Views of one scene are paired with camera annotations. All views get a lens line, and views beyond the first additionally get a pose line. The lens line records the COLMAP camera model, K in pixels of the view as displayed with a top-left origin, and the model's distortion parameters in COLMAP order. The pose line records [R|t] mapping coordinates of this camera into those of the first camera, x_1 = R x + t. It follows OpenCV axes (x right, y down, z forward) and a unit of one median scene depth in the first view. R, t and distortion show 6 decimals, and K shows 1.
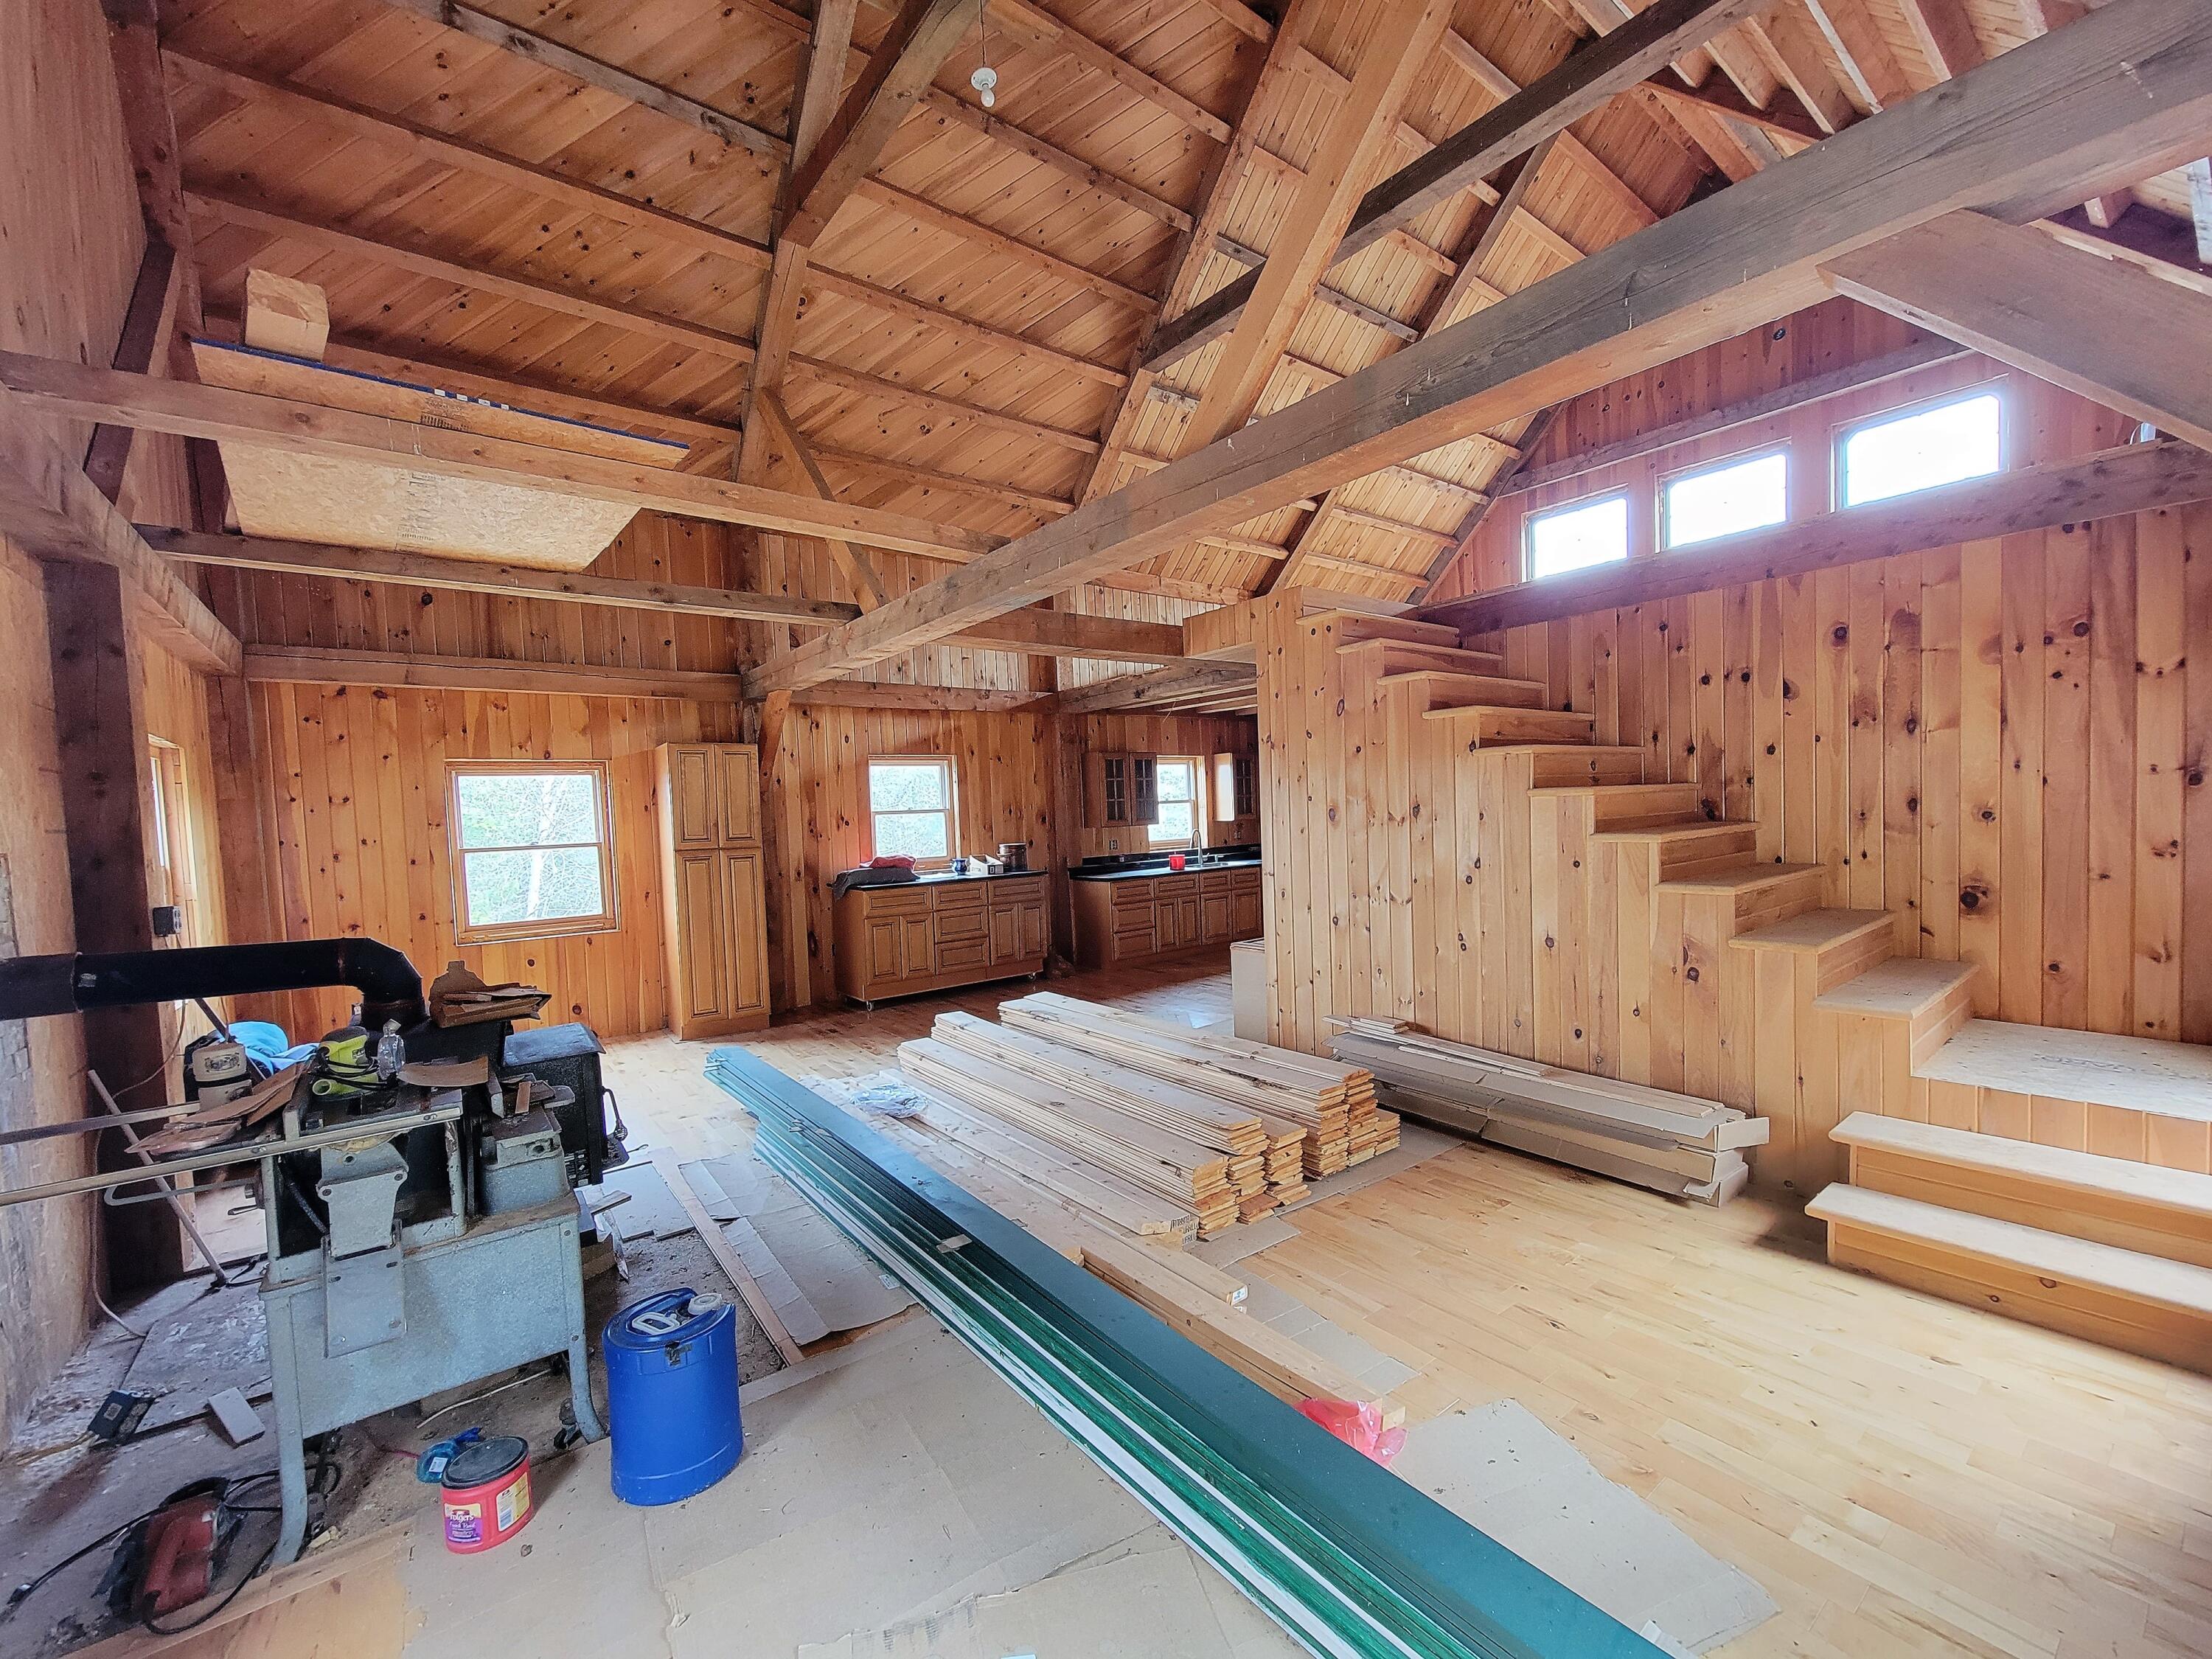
lens RADIAL K [[904.1, 0, 1103.8], [0, 904.1, 852.1], [0, 0, 1]] dist [-0.000767, -0.001497]
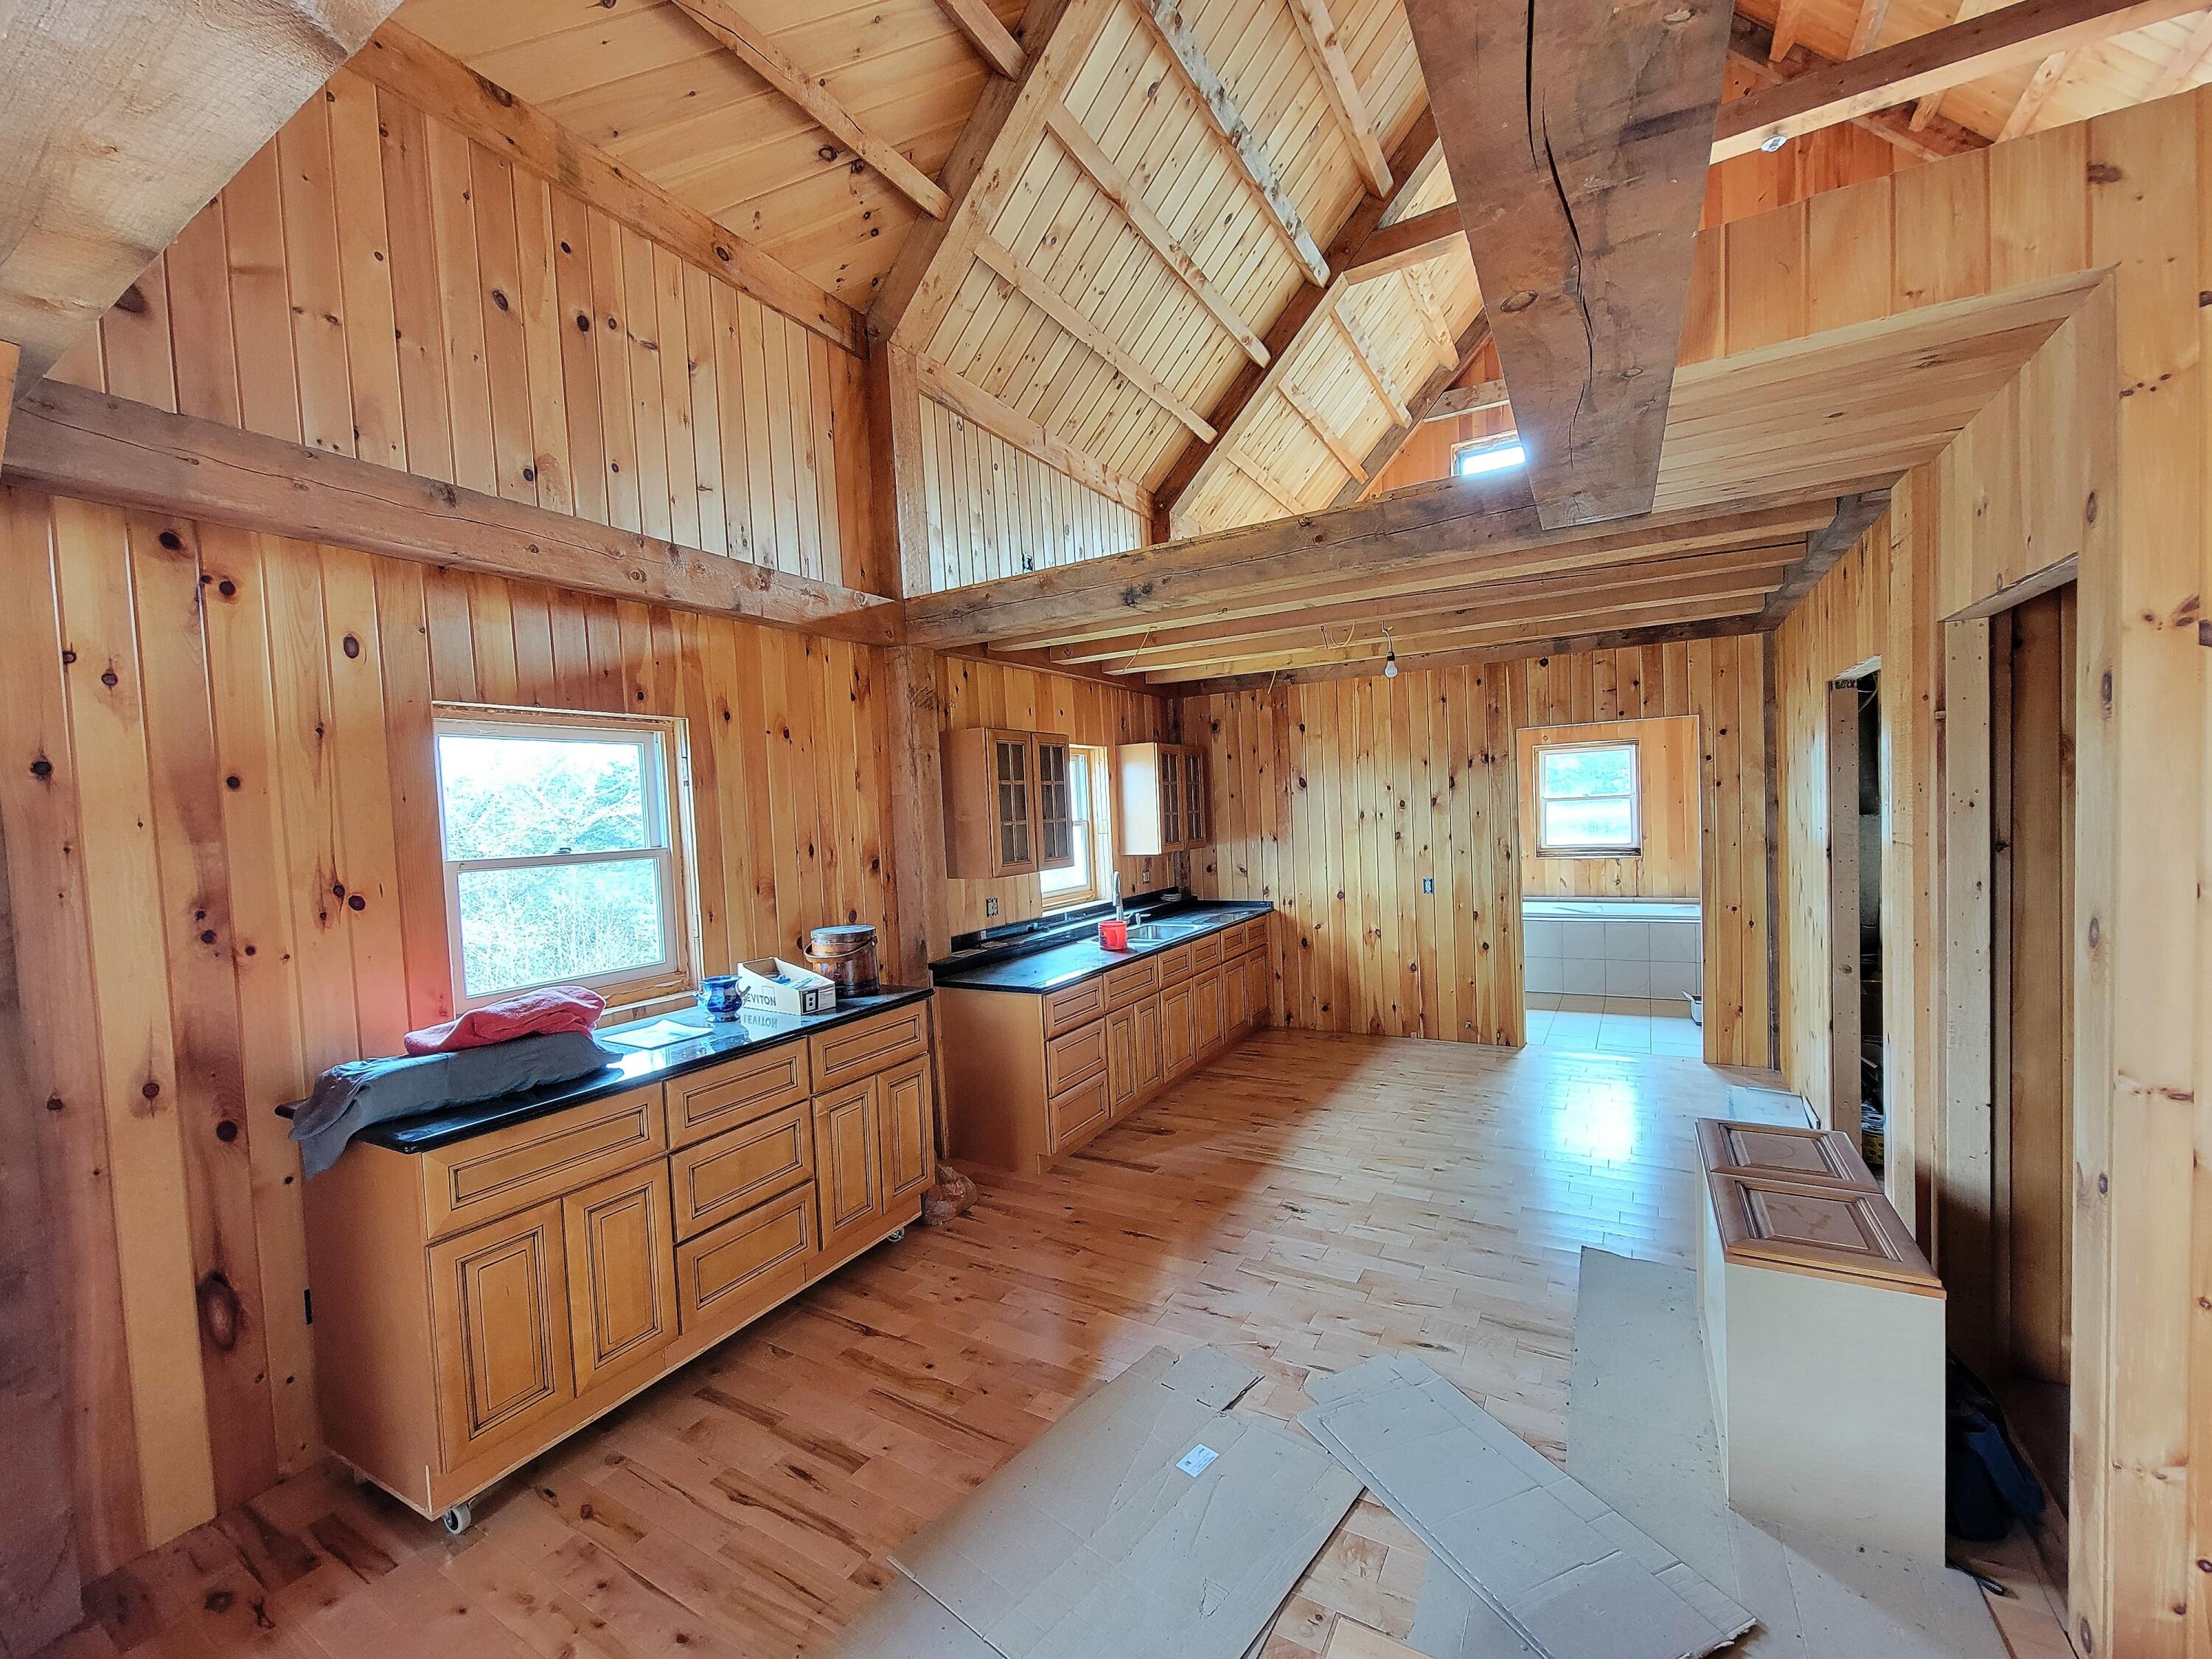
lens RADIAL K [[904.1, 0, 1107.8], [0, 904.1, 850.2], [0, 0, 1]] dist [-0.000767, -0.001497]
pose [[0.922761, -0.019627, 0.384872, -0.219749], [0.027352, 0.999519, -0.014606, -0.053672], [-0.384400, 0.024005, 0.922854, 0.821746]]
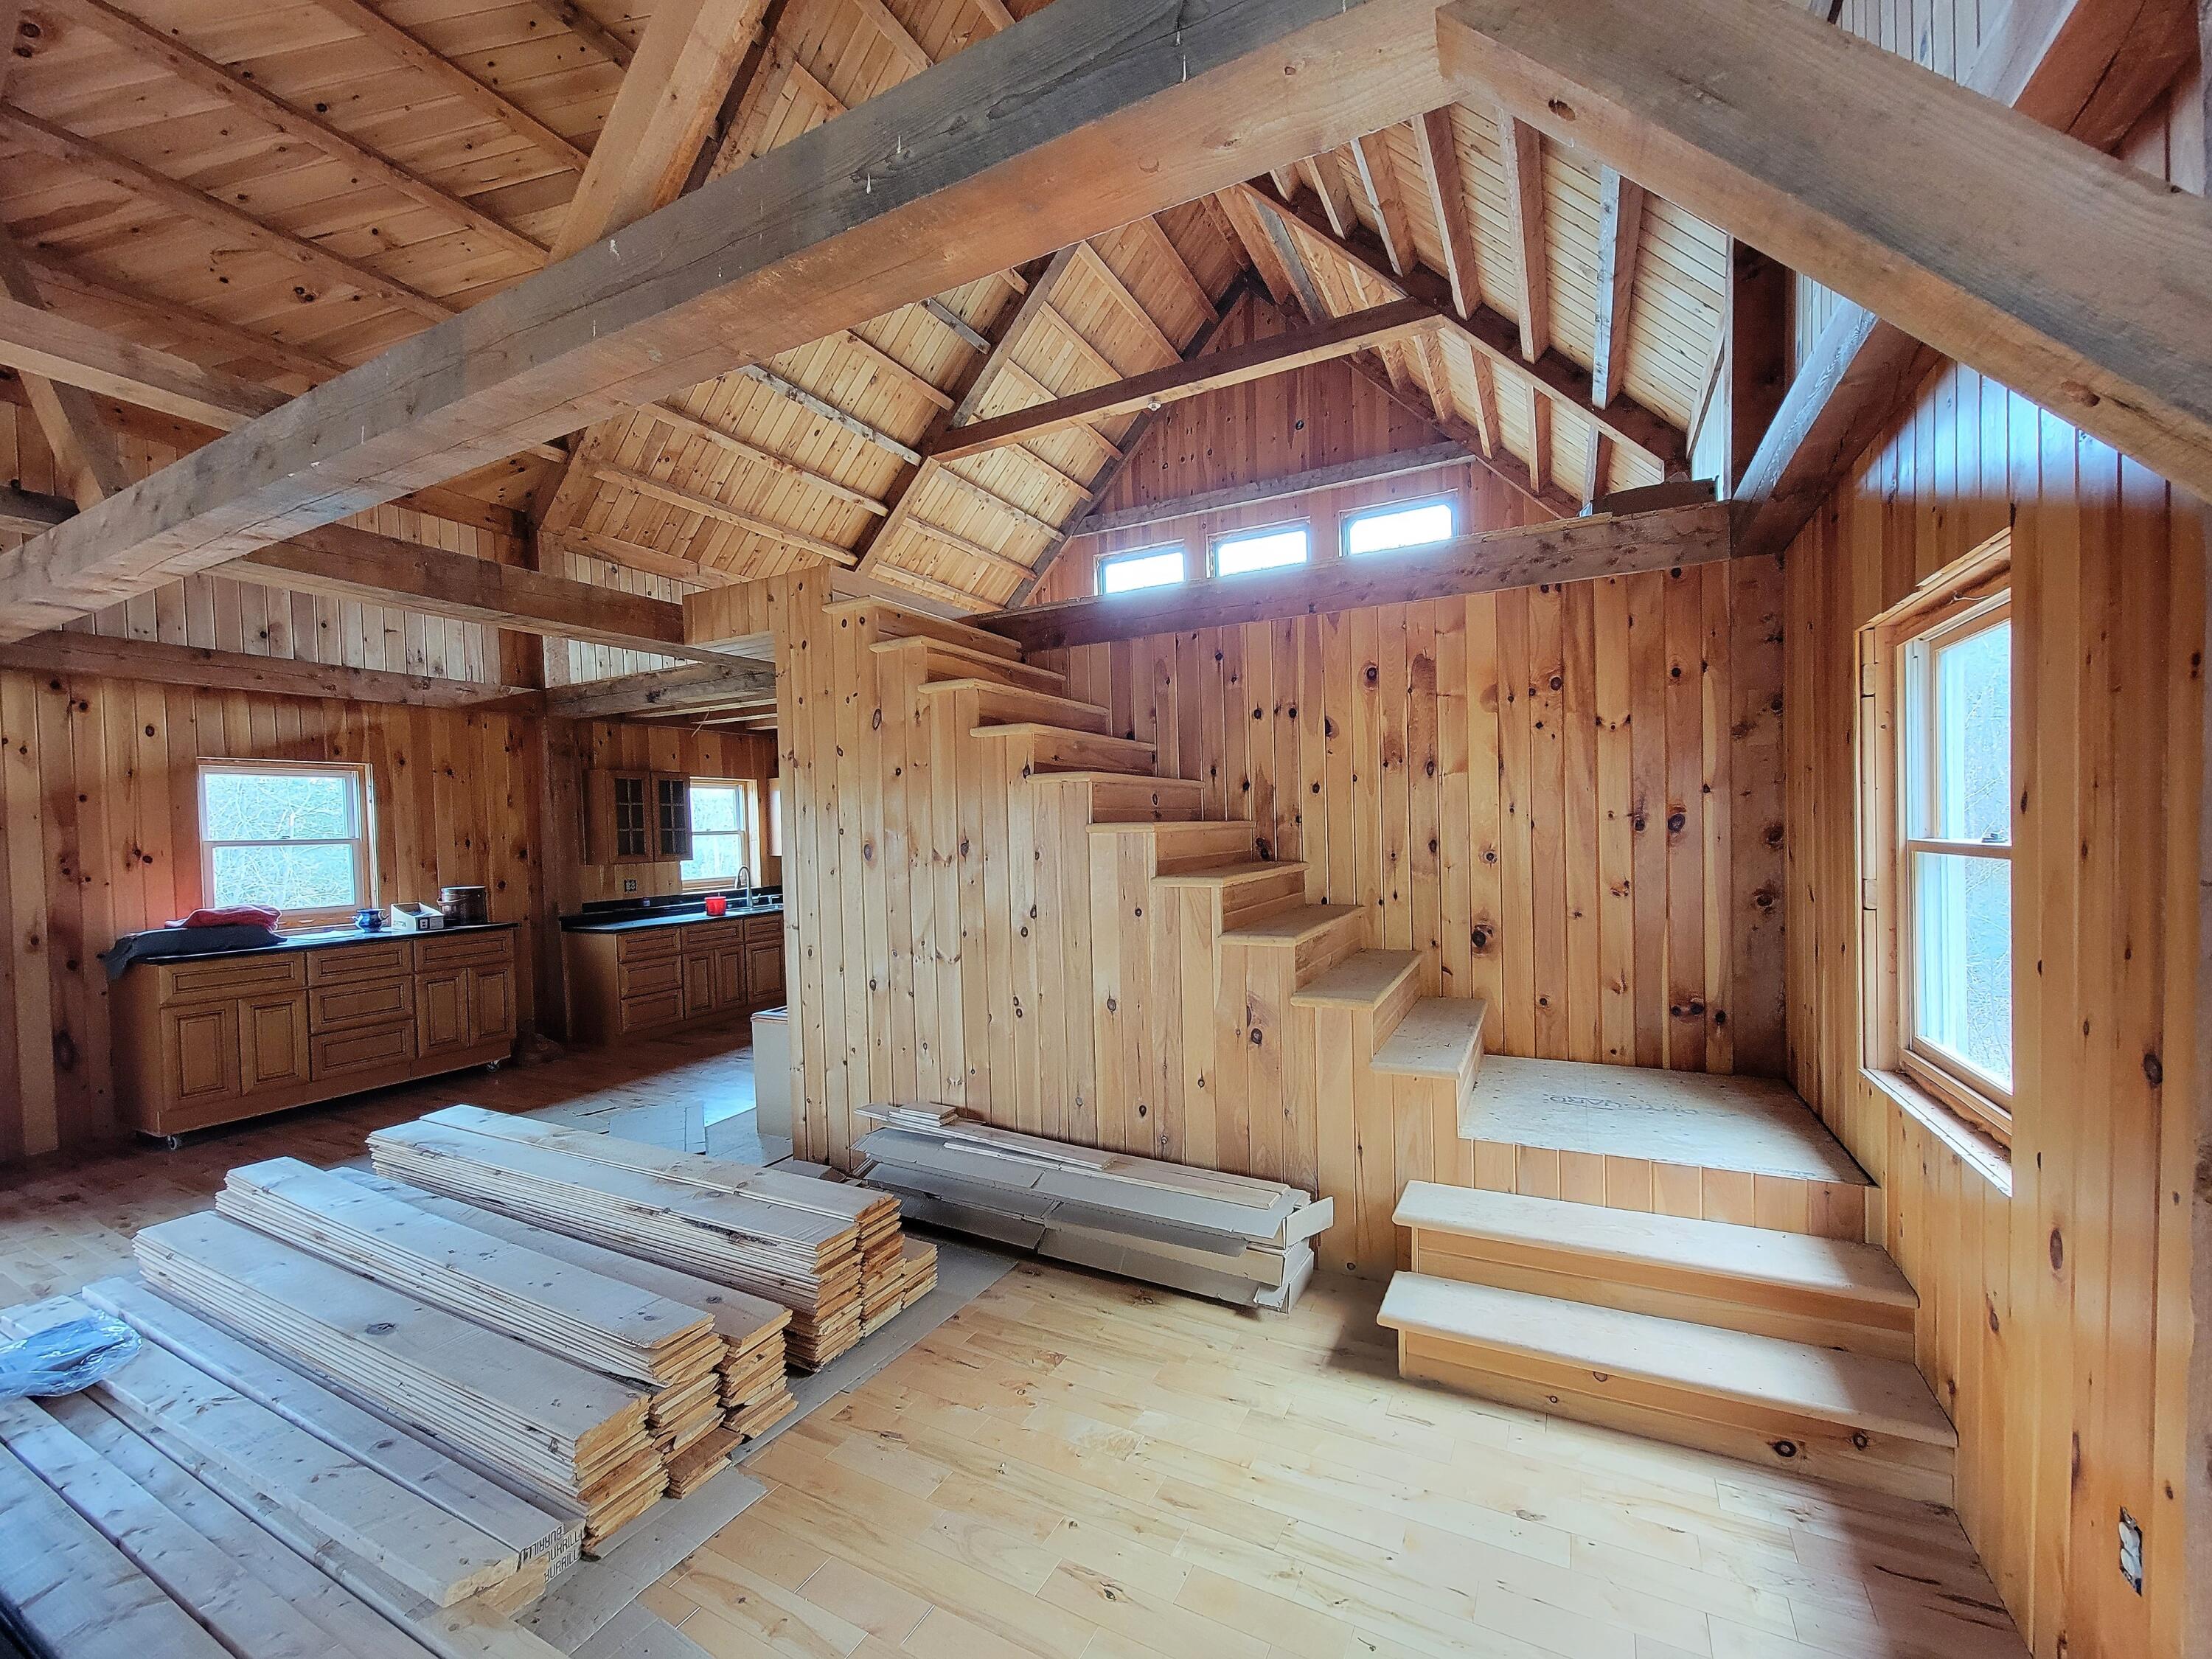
lens RADIAL K [[904.1, 0, 1111.6], [0, 904.1, 848.9], [0, 0, 1]] dist [-0.000767, -0.001497]
pose [[0.904482, 0.005525, 0.426477, 0.092521], [0.011164, 0.999267, -0.036622, -0.010864], [-0.426367, 0.037885, 0.903757, 0.160997]]
